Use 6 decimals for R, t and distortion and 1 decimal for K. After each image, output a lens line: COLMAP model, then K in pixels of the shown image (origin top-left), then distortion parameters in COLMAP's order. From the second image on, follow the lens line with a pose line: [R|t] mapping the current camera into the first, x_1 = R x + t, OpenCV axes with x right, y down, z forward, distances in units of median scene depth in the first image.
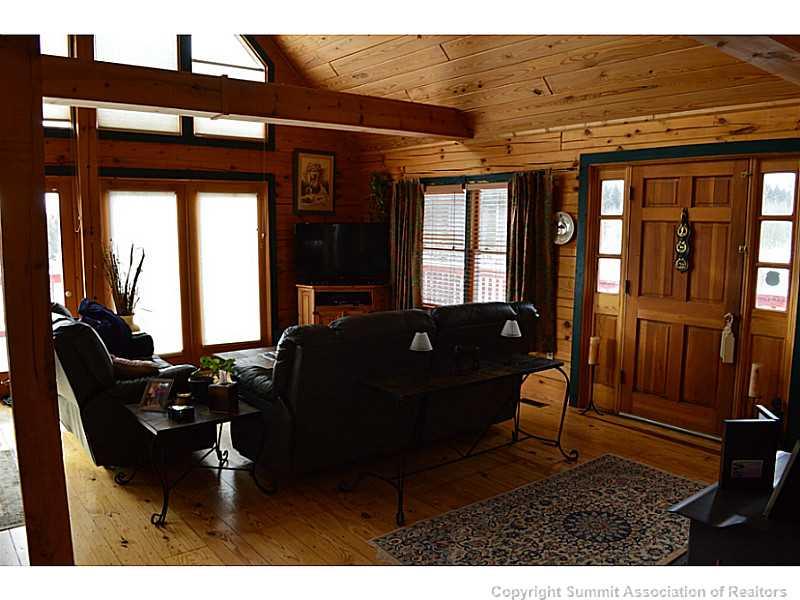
lens RADIAL K [[622.4, 0, 397.0], [0, 622.4, 296.6], [0, 0, 1]] dist [-0.077635, 0.003210]
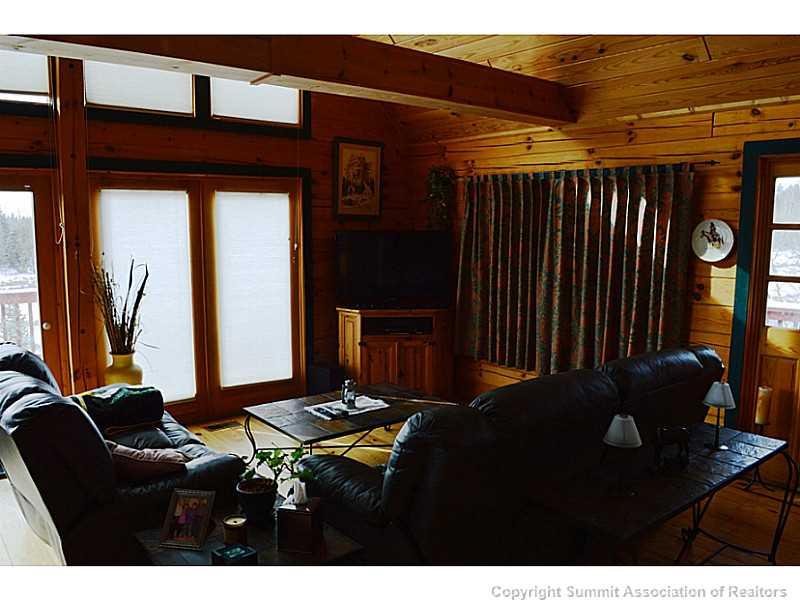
lens RADIAL K [[635.0, 0, 401.3], [0, 635.0, 301.0], [0, 0, 1]] dist [-0.074576, 0.000547]
pose [[0.999860, -0.001220, 0.016691, -0.112828], [0.001229, 0.999999, -0.000521, -0.033318], [-0.016691, 0.000542, 0.999861, 0.223782]]
